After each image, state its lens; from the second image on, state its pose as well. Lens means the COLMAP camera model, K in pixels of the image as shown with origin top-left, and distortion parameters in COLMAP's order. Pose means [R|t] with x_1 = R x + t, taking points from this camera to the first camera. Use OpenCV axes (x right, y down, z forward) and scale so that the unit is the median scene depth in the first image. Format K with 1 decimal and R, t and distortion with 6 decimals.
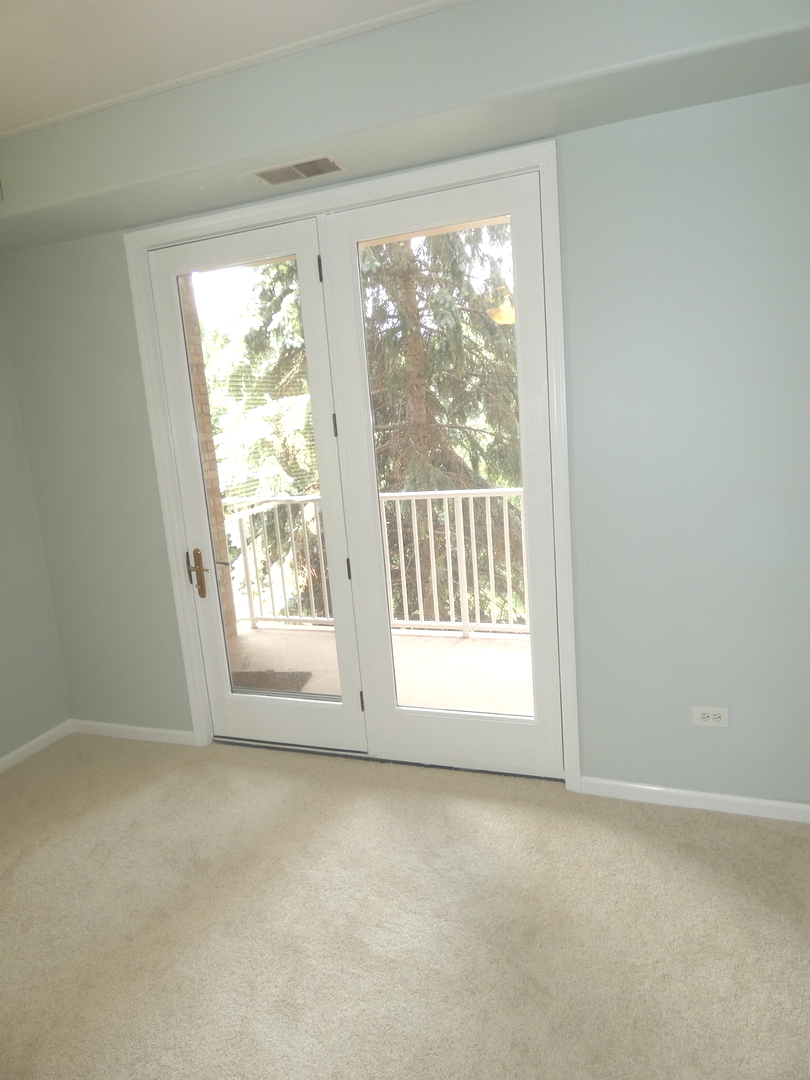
lens RADIAL K [[652.9, 0, 402.7], [0, 652.9, 536.1], [0, 0, 1]] dist [0.007050, 0.002185]
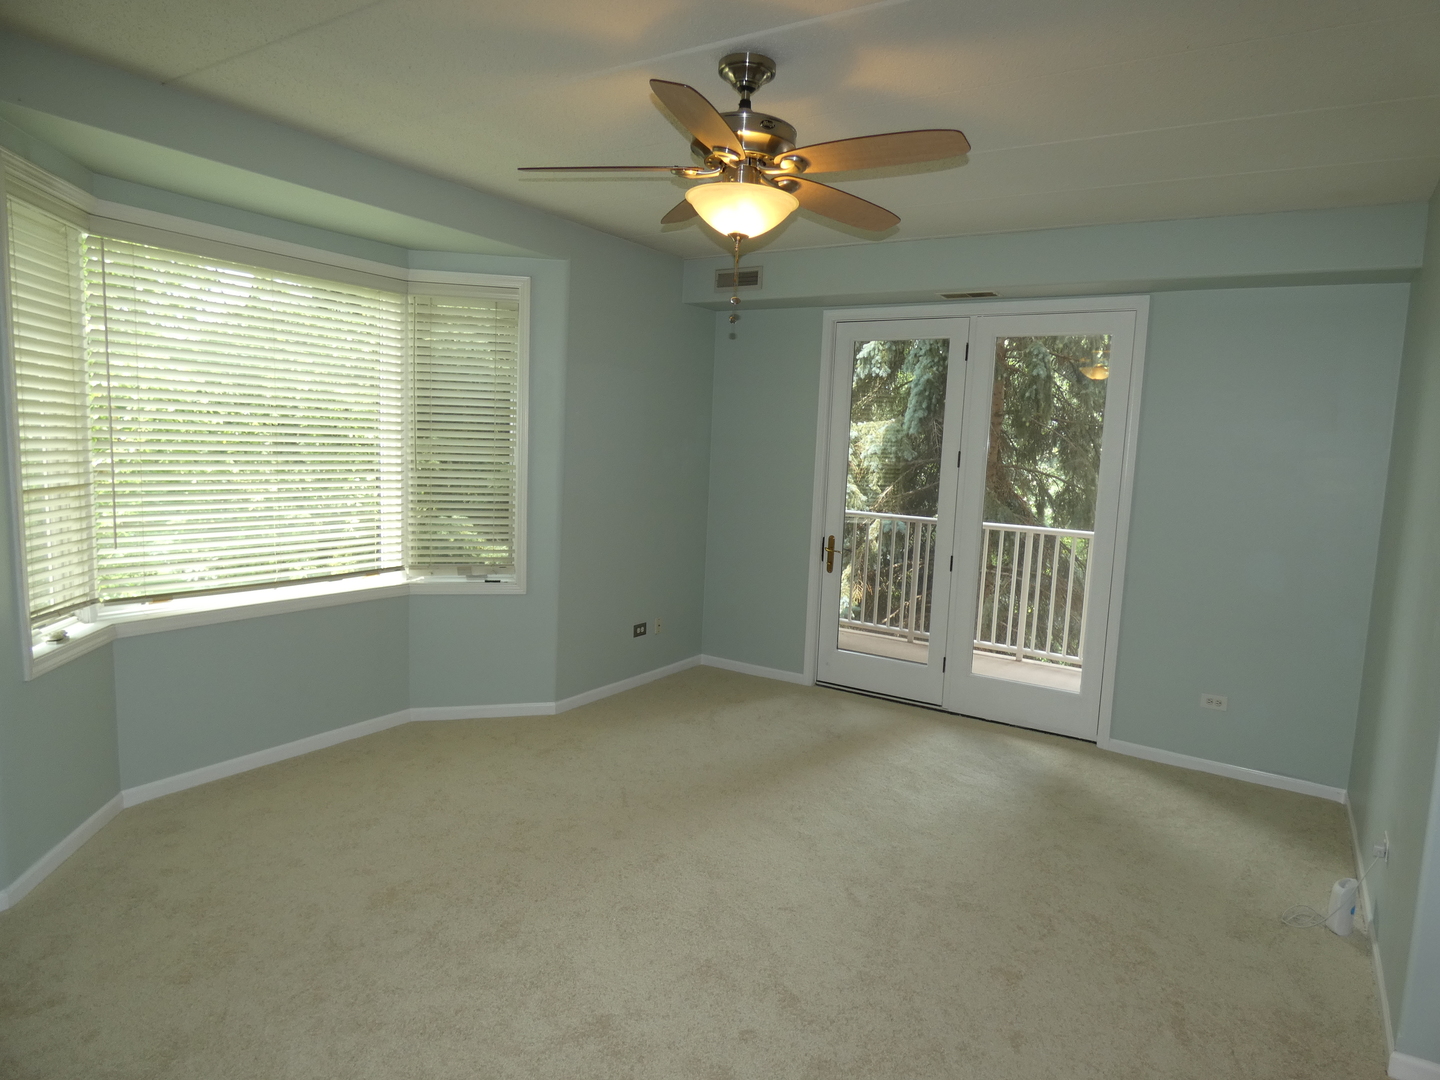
lens RADIAL K [[870.6, 0, 702.5], [0, 870.6, 539.4], [0, 0, 1]] dist [0.007050, 0.002185]
pose [[0.961990, 0.147799, -0.229631, -0.136319], [-0.159463, 0.986653, -0.032989, 0.109551], [0.221690, 0.068353, 0.972718, -0.714581]]
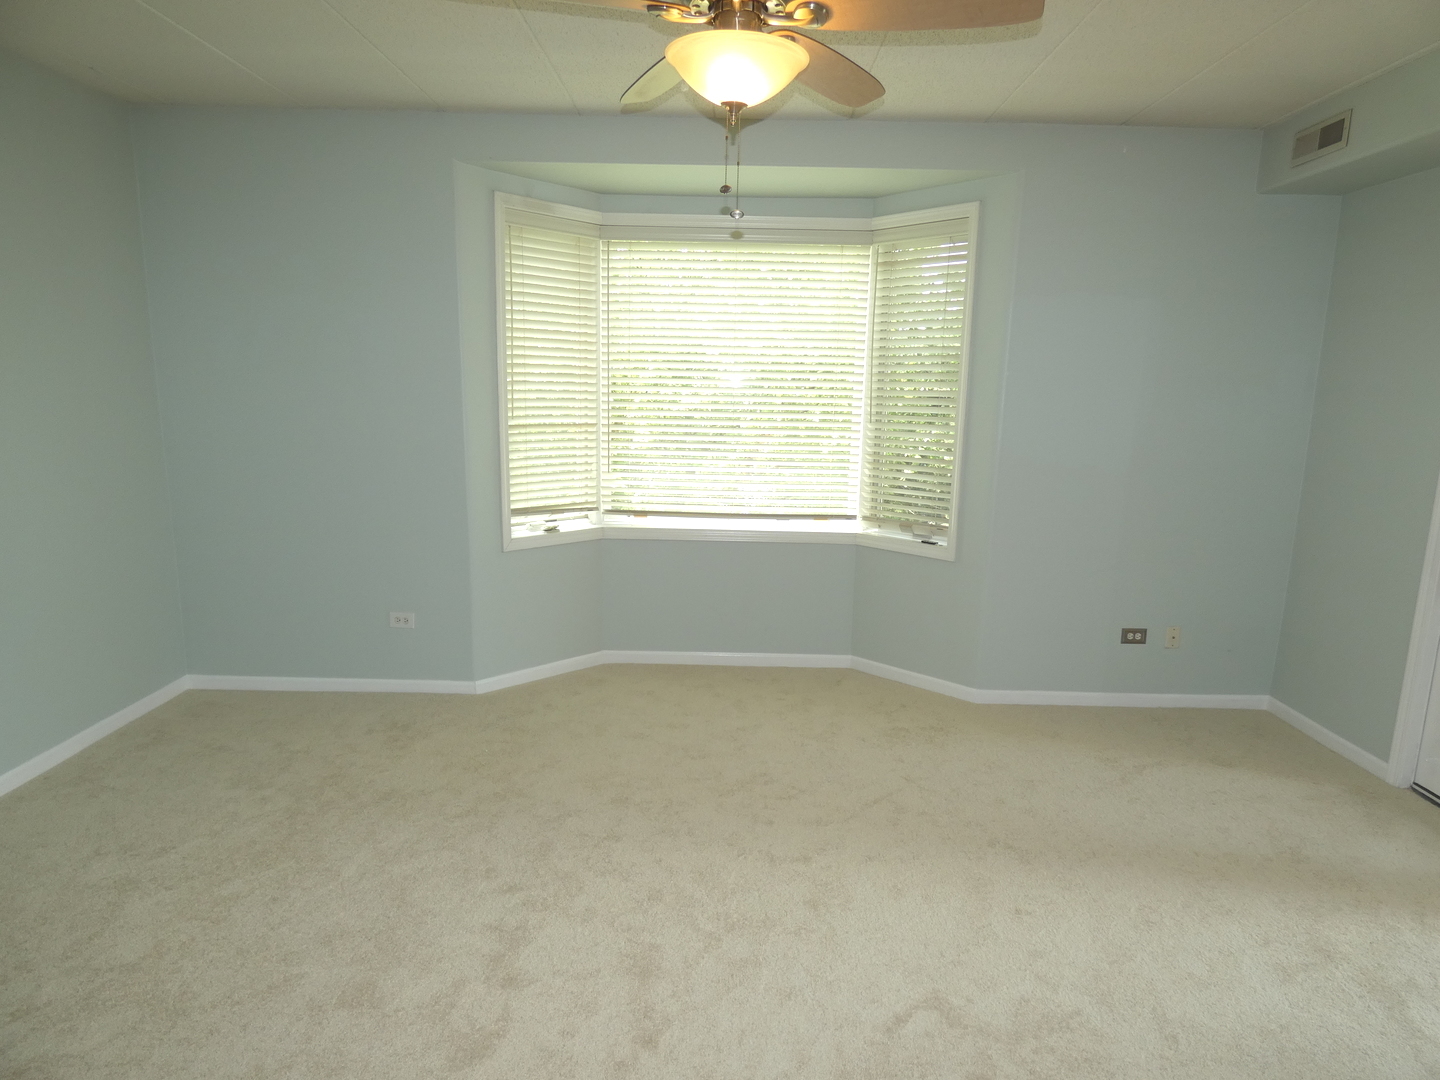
lens RADIAL K [[870.6, 0, 702.5], [0, 870.6, 539.4], [0, 0, 1]] dist [0.007050, 0.002185]
pose [[0.326455, 0.263735, -0.907673, 0.297669], [-0.211227, 0.956355, 0.201910, -0.012565], [0.921309, 0.125810, 0.367915, -0.222325]]
